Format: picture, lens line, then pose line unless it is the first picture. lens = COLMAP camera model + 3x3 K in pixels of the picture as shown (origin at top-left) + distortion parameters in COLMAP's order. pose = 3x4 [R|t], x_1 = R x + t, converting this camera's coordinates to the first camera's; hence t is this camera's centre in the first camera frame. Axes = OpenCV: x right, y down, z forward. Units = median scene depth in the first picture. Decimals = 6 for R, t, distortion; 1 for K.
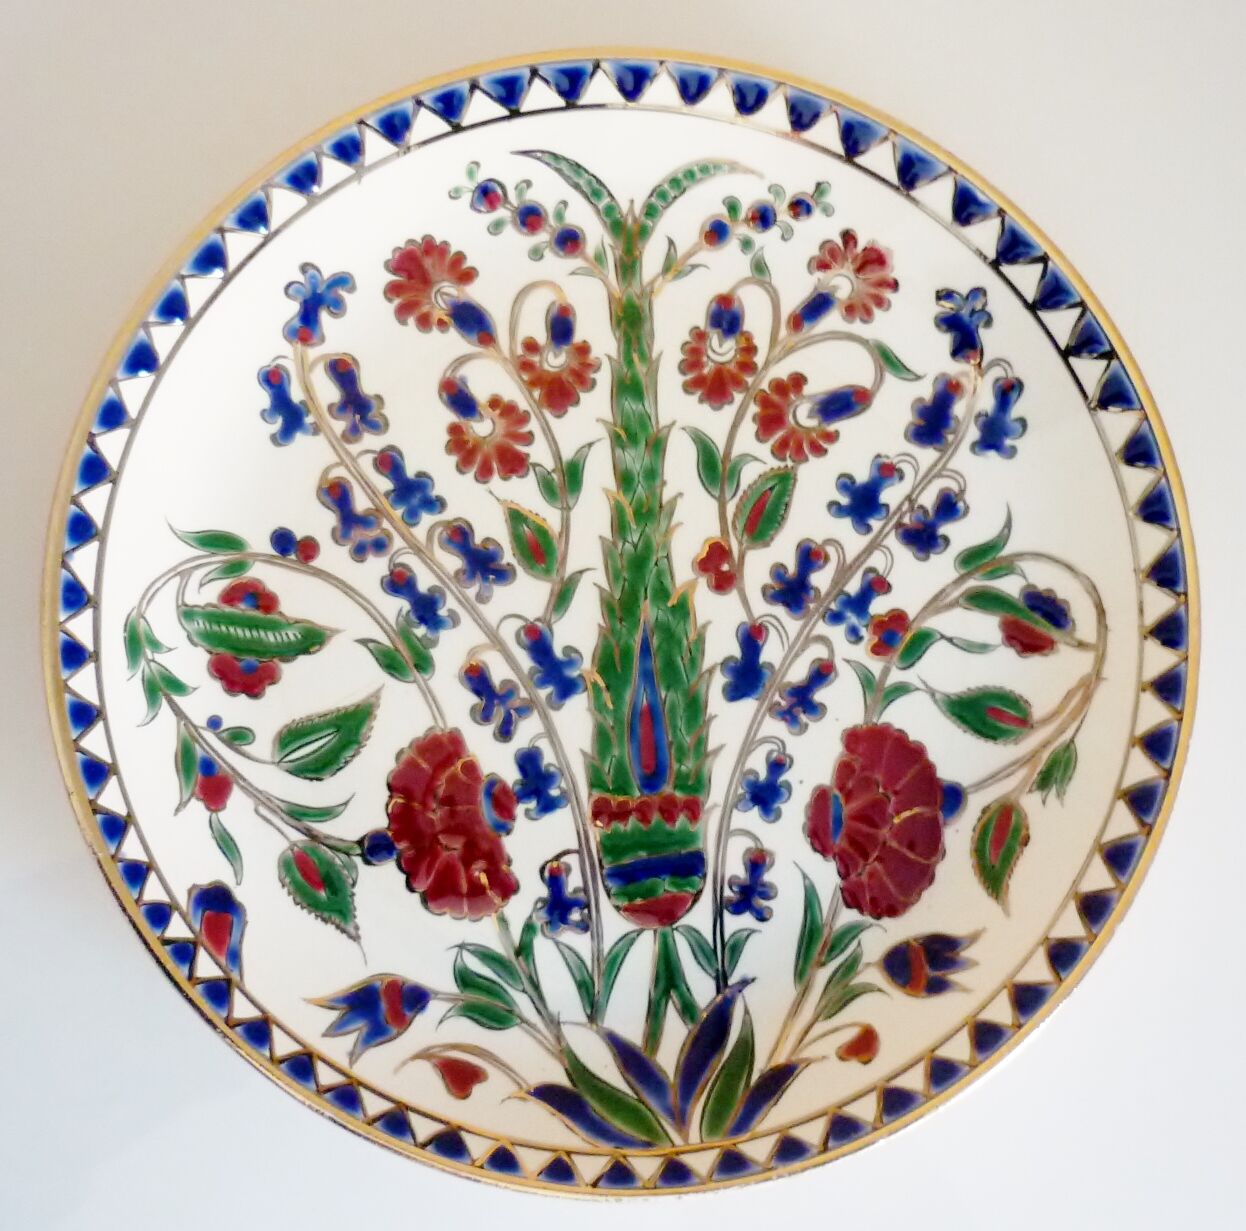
lens RADIAL K [[1986.7, 0, 744.9], [0, 1986.7, 635.9], [0, 0, 1]] dist [-0.150880, 0.265023]
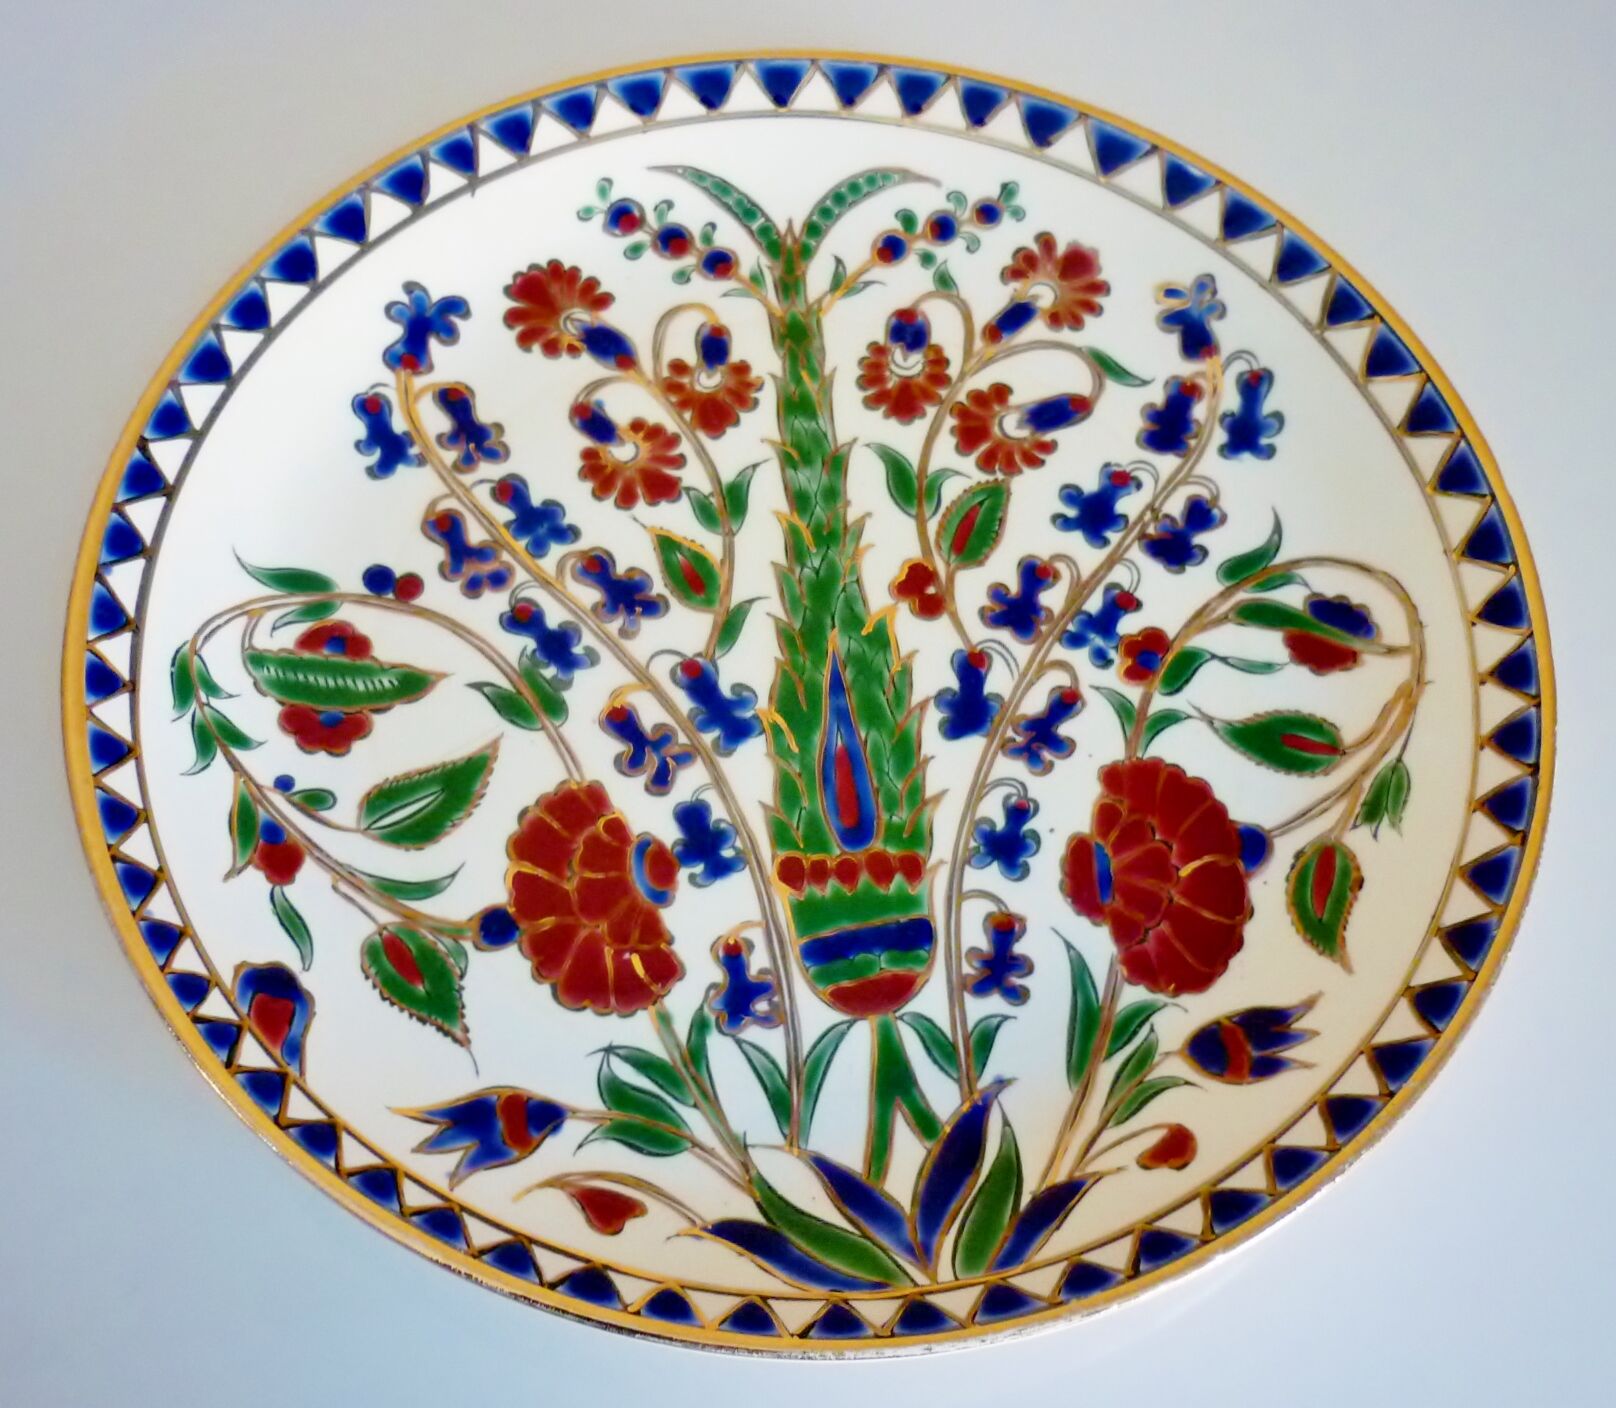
lens RADIAL K [[2071.4, 0, 880.1], [0, 2071.4, 708.2], [0, 0, 1]] dist [-0.152392, 0.397269]
pose [[0.995933, -0.084882, -0.030212, -0.009208], [0.068728, 0.932555, -0.354427, 0.306902], [0.058259, 0.350909, 0.934596, 0.241475]]
